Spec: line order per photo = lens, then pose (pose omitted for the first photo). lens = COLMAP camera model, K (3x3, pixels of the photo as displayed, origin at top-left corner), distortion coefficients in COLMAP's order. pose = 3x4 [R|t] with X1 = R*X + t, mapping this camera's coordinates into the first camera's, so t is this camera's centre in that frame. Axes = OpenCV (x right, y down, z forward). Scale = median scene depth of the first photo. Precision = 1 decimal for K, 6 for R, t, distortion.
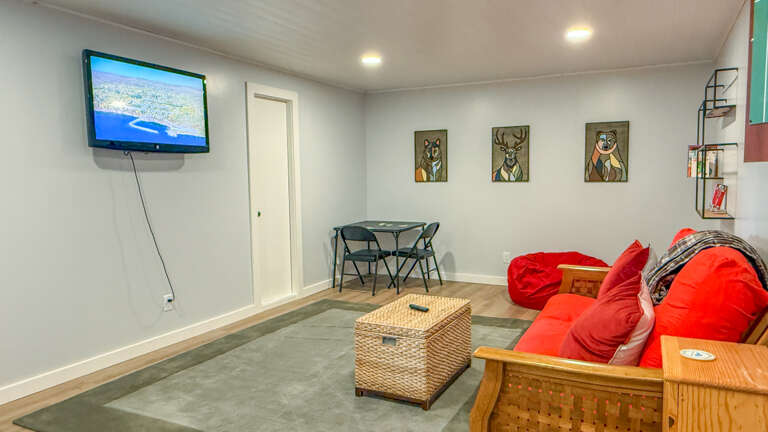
lens RADIAL K [[539.1, 0, 384.6], [0, 539.1, 217.2], [0, 0, 1]] dist [-0.007487, -0.000203]
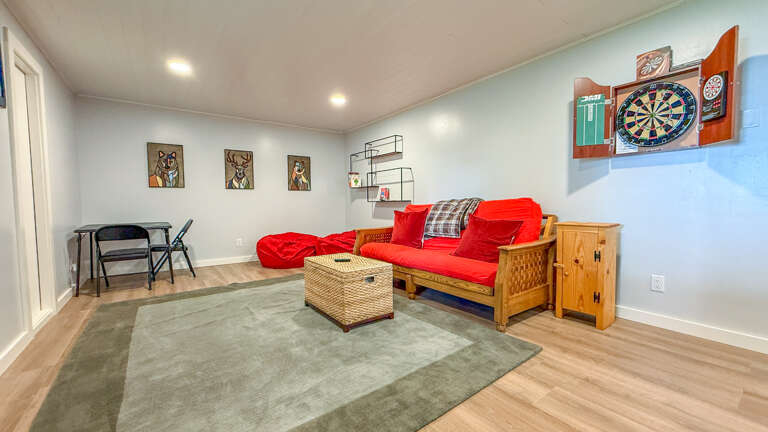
lens RADIAL K [[307.0, 0, 384.0], [0, 307.0, 217.0], [0, 0, 1]] dist [0.000627, -0.000528]
pose [[0.443795, -0.032477, 0.895539, -0.330404], [0.075221, 0.997166, -0.001114, 0.037856], [-0.892965, 0.067858, 0.444981, 0.304505]]
